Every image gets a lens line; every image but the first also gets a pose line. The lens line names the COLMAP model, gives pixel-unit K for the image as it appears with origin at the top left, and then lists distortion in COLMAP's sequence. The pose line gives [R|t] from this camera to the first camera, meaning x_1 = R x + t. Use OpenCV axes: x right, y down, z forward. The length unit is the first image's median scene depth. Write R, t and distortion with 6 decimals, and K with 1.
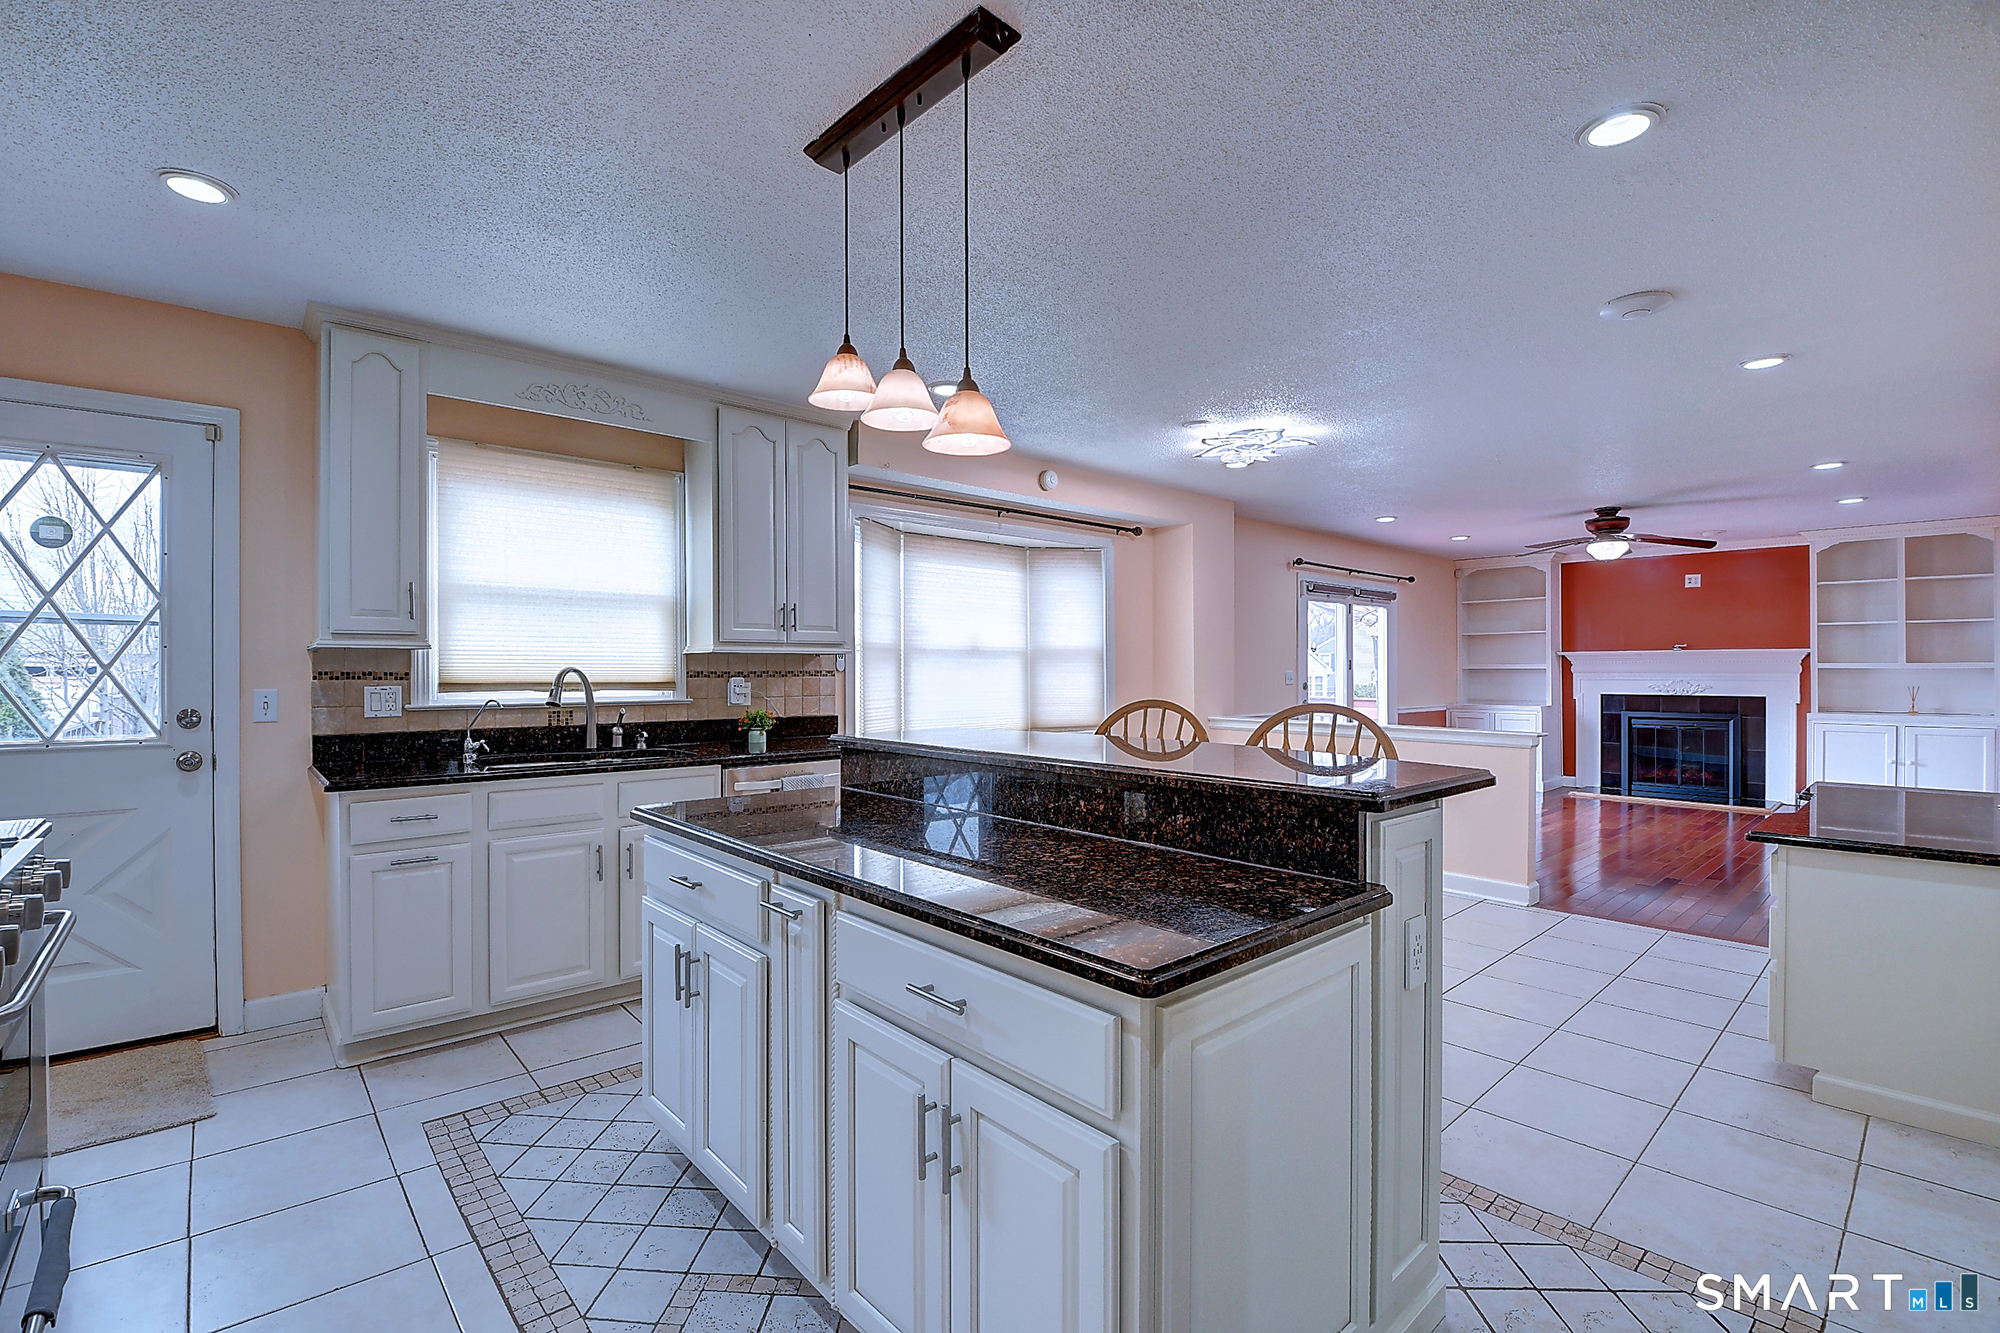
lens RADIAL K [[880.3, 0, 983.2], [0, 880.3, 667.0], [0, 0, 1]] dist [0.010299, -0.022193]
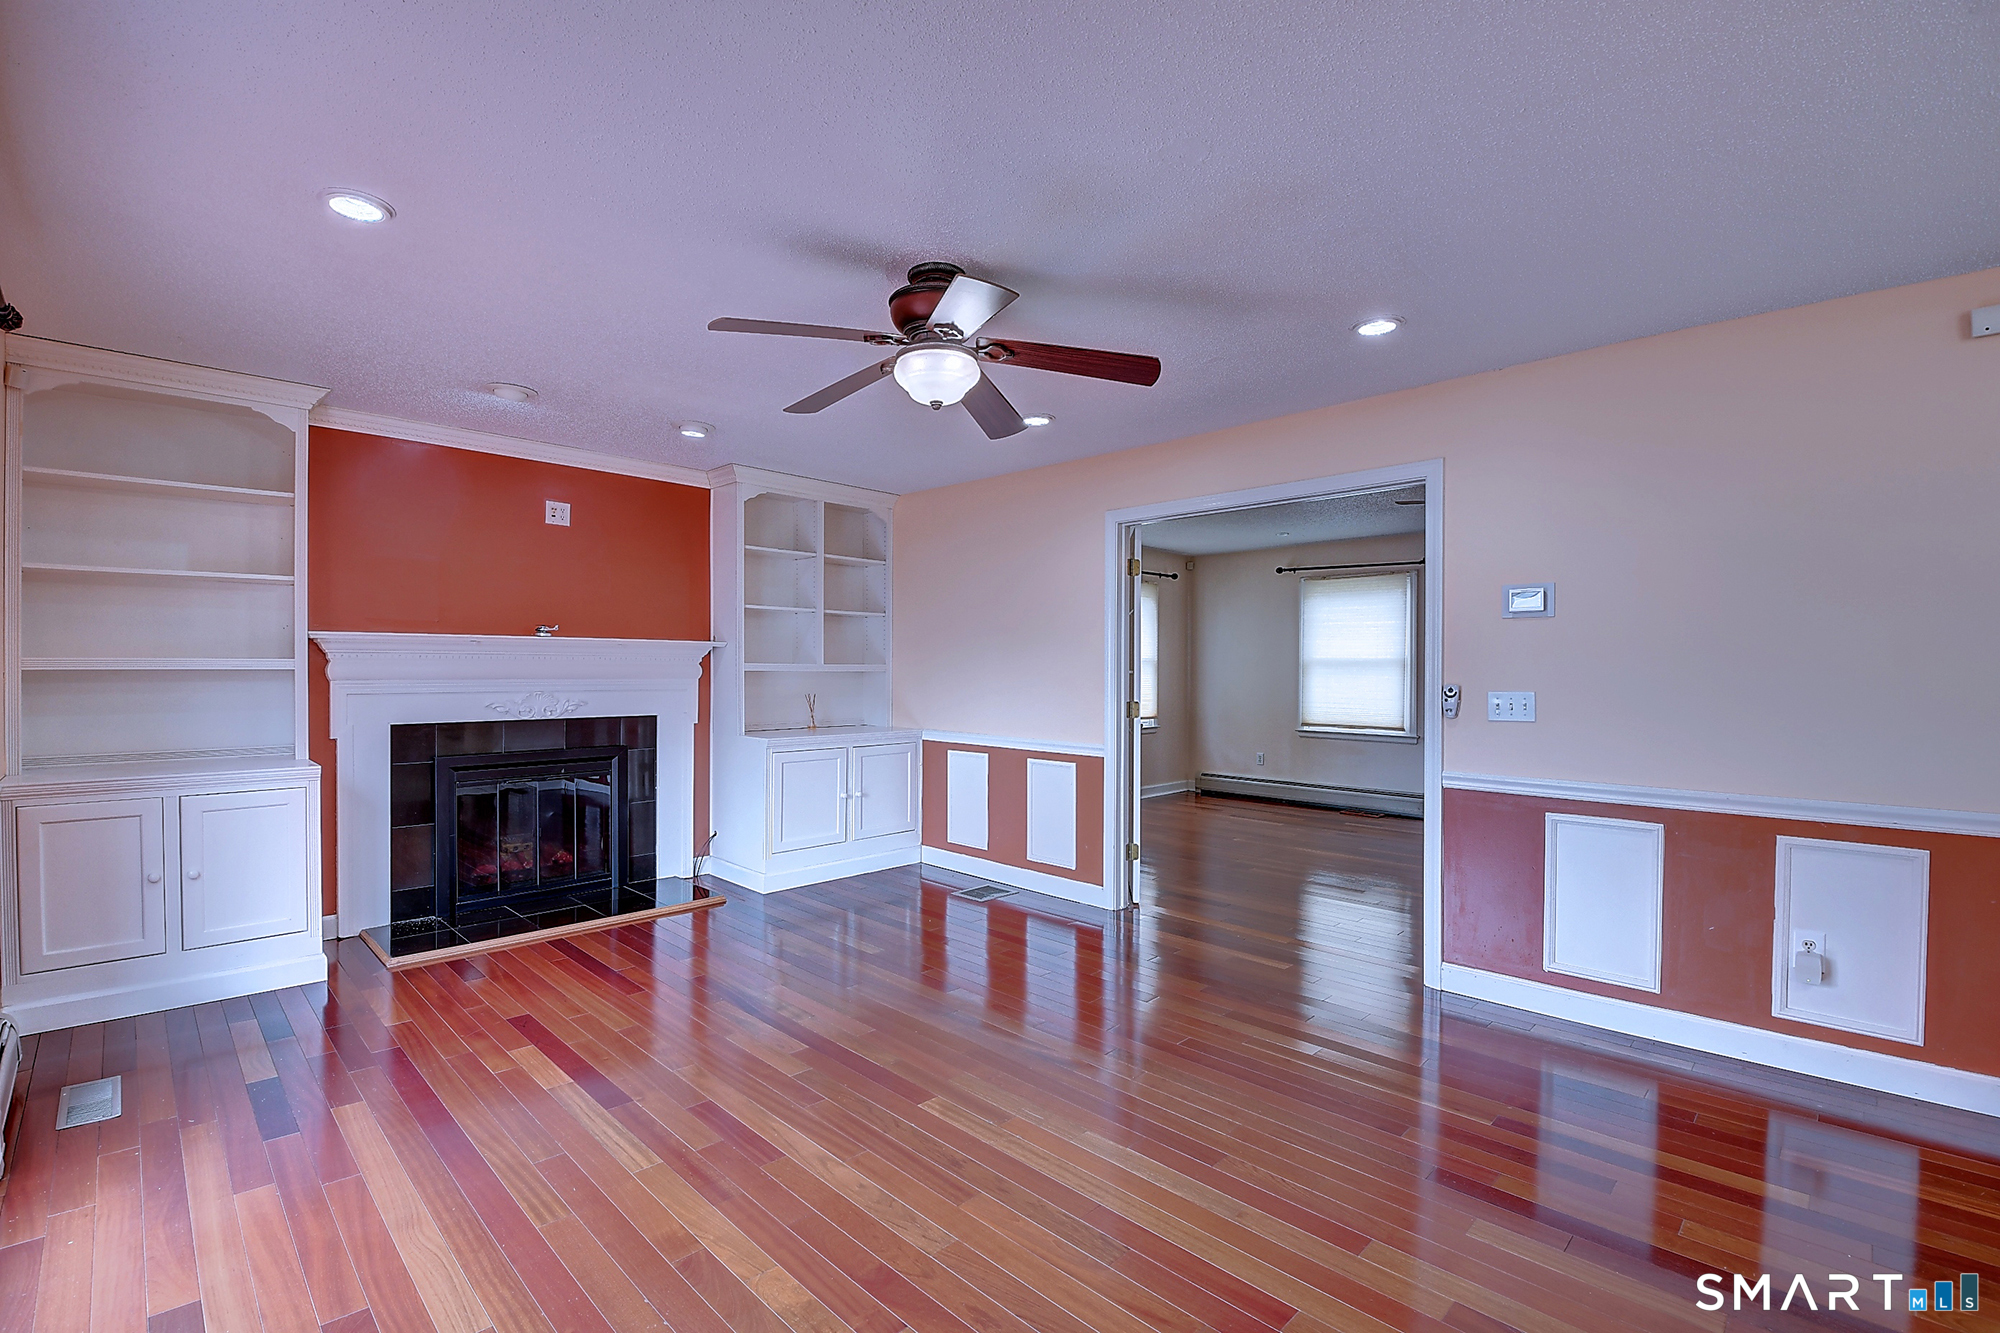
lens RADIAL K [[880.3, 0, 983.2], [0, 880.3, 667.0], [0, 0, 1]] dist [0.010299, -0.022193]
pose [[-0.059822, 0.005974, 0.998191, 0.447908], [-0.006547, 0.999958, -0.006377, 0.002157], [-0.998188, -0.006916, -0.059781, 1.464073]]
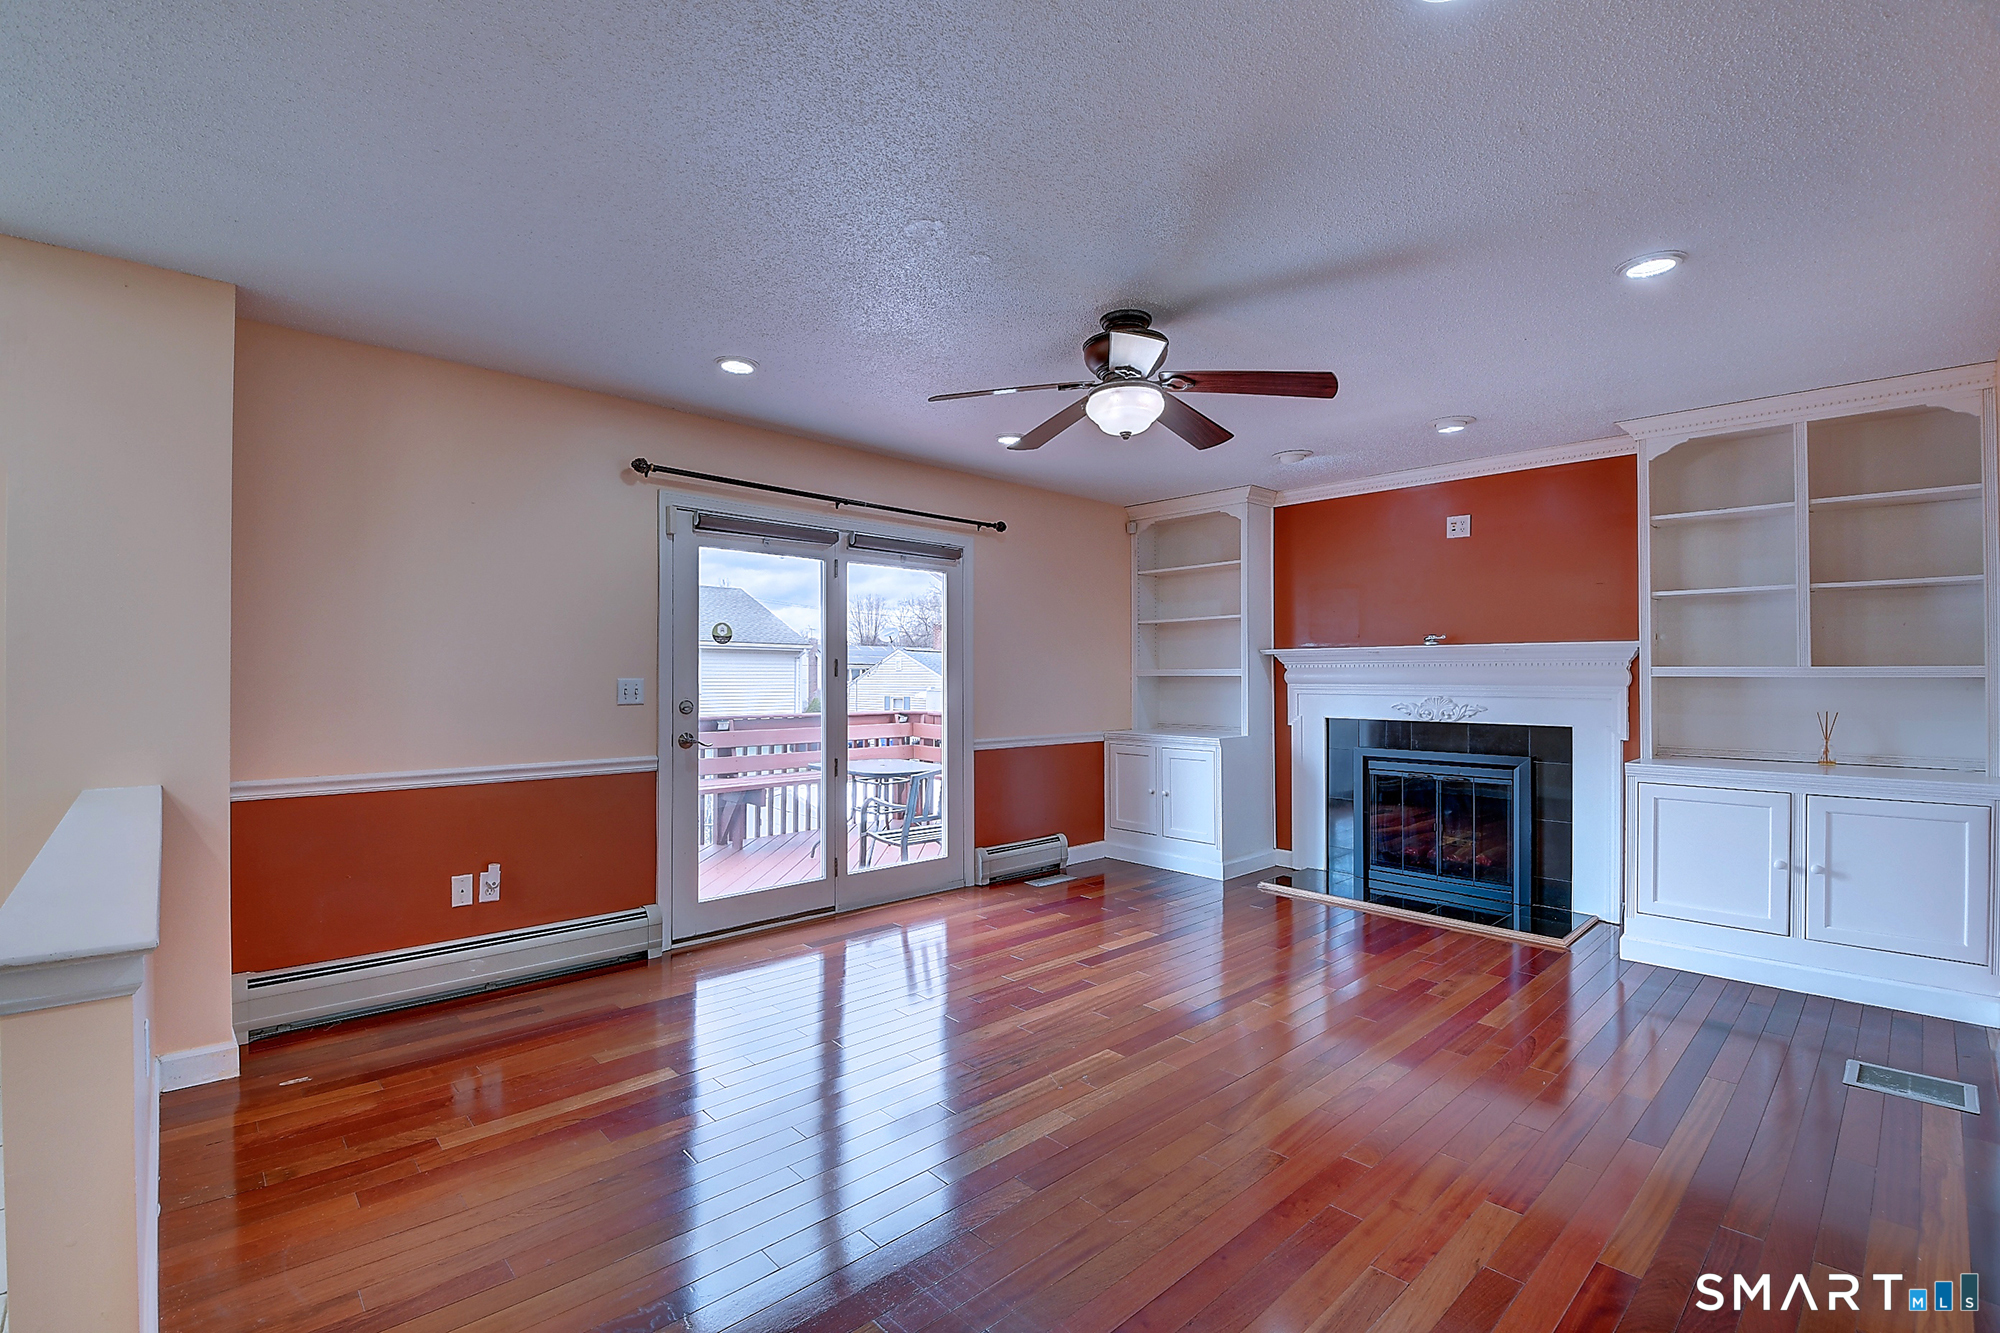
lens RADIAL K [[880.3, 0, 983.2], [0, 880.3, 667.0], [0, 0, 1]] dist [0.010299, -0.022193]
pose [[0.999510, 0.004413, 0.030981, 0.910730], [-0.004276, 0.999981, -0.004506, -0.001623], [-0.031000, 0.004371, 0.999510, 0.811728]]
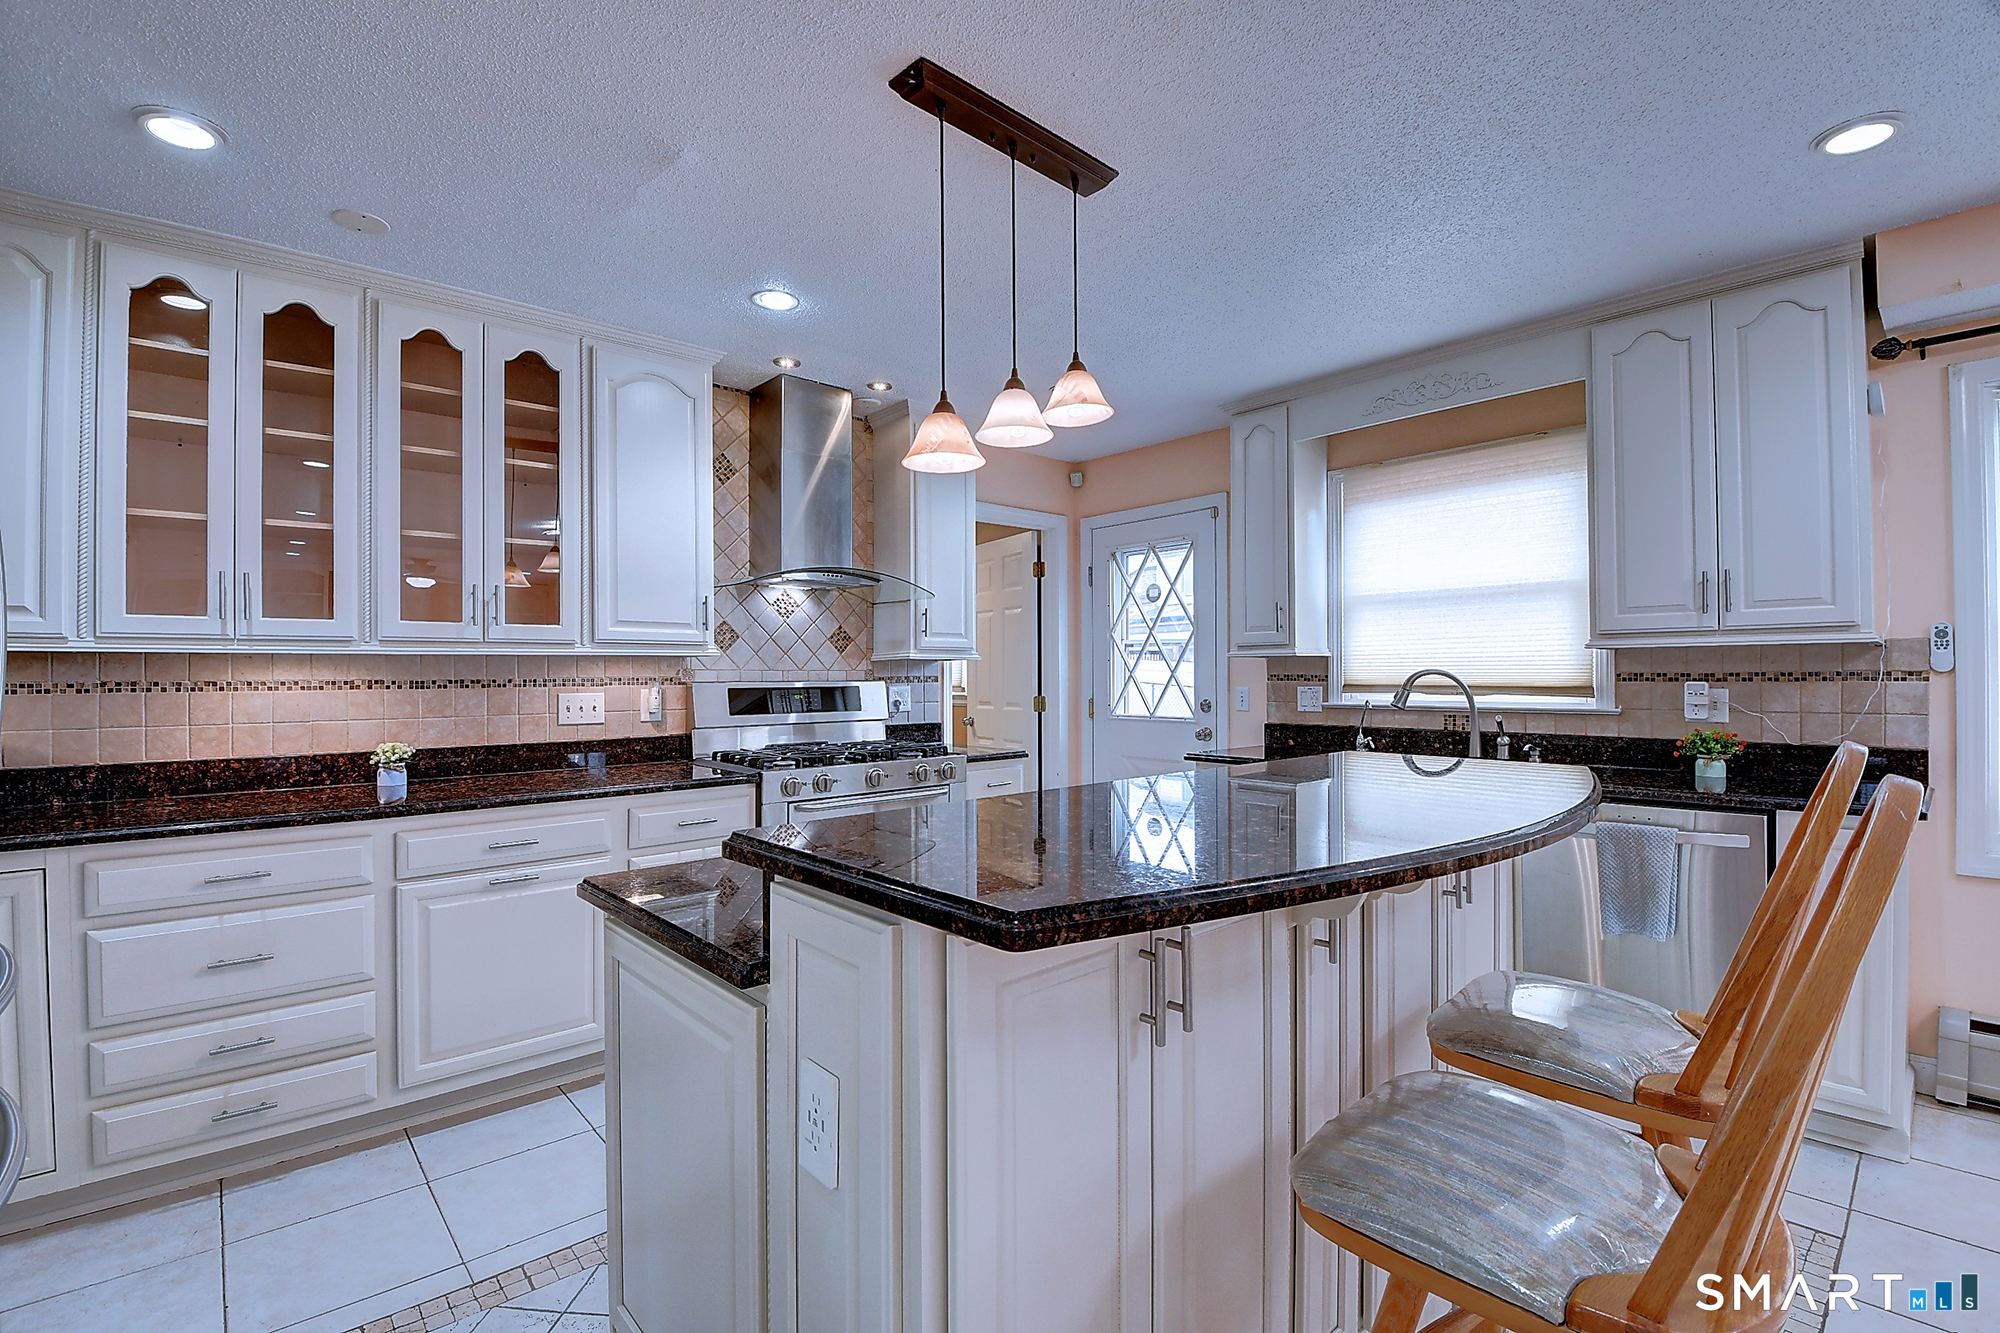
lens RADIAL K [[880.3, 0, 983.2], [0, 880.3, 667.0], [0, 0, 1]] dist [0.010299, -0.022193]
pose [[-0.004344, -0.011751, -0.999922, 0.396978], [0.007210, 0.999905, -0.011782, 0.004259], [0.999965, -0.007261, -0.004259, 0.403184]]
